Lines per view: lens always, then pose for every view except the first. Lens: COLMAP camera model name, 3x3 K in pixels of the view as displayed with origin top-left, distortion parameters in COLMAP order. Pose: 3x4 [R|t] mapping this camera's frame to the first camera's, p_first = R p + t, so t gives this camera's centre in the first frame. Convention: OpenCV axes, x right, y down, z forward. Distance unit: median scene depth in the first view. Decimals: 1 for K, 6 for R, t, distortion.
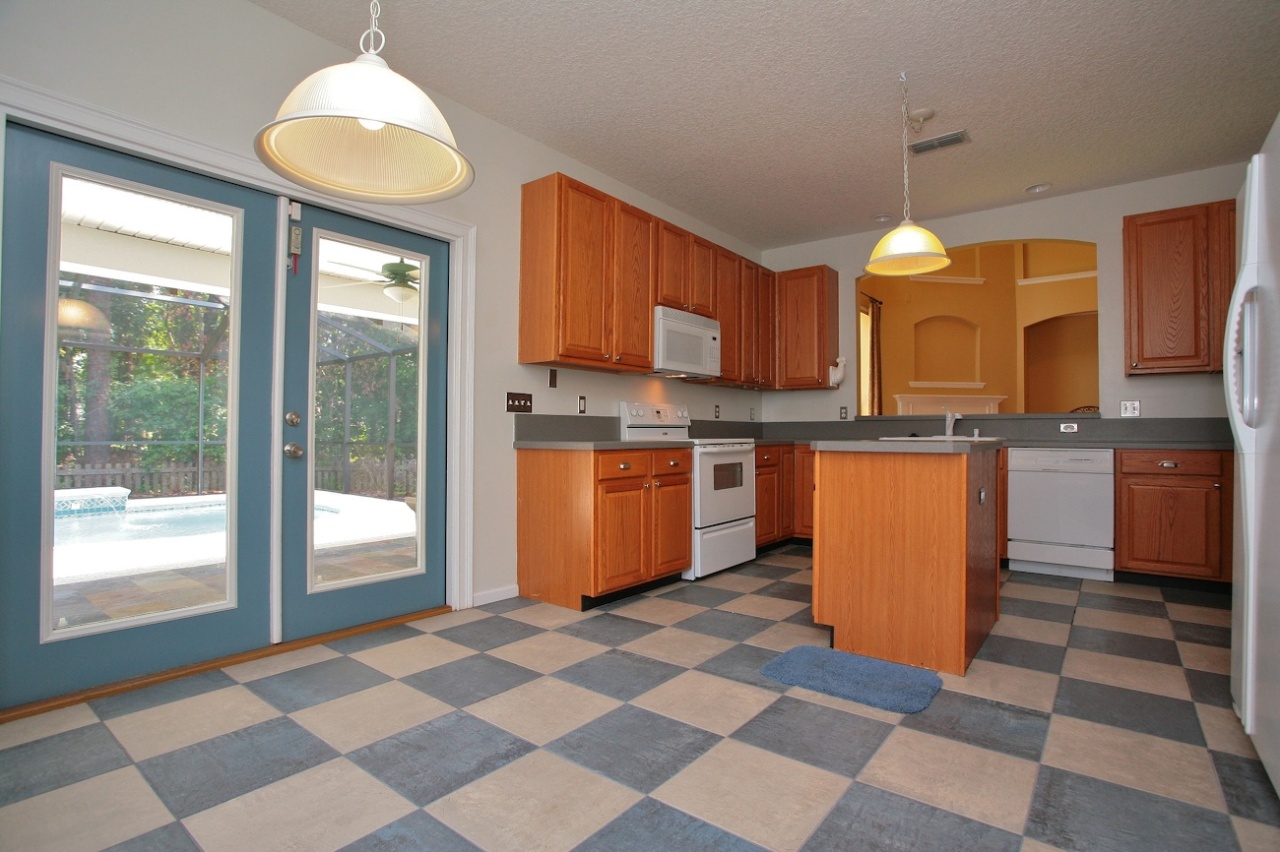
lens RADIAL K [[622.0, 0, 645.6], [0, 622.0, 422.5], [0, 0, 1]] dist [-0.066051, 0.029681]
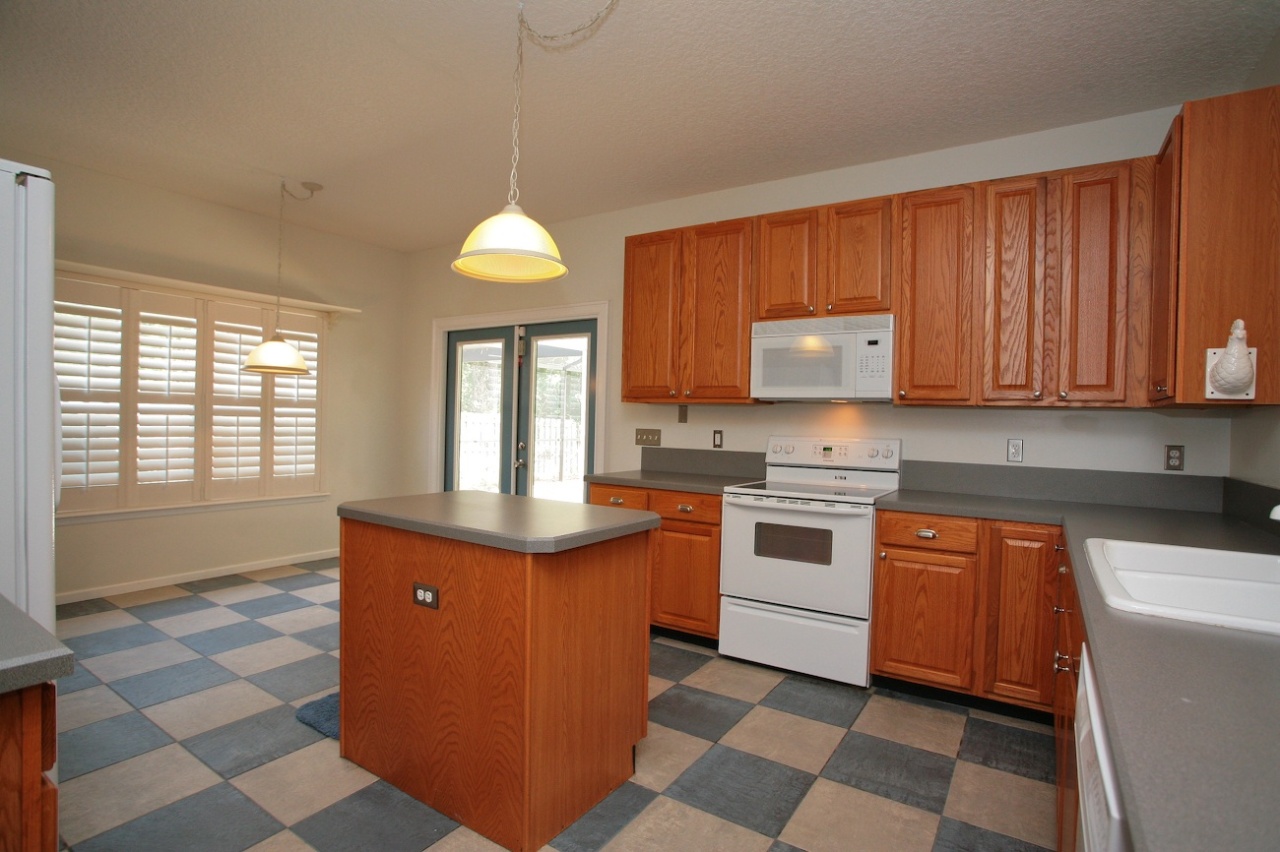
lens RADIAL K [[622.0, 0, 645.6], [0, 622.0, 422.5], [0, 0, 1]] dist [-0.066051, 0.029681]
pose [[0.090836, 0.003442, -0.995860, 0.932079], [-0.007120, 0.999971, 0.002807, -0.060946], [0.995840, 0.006836, 0.090858, 0.863458]]
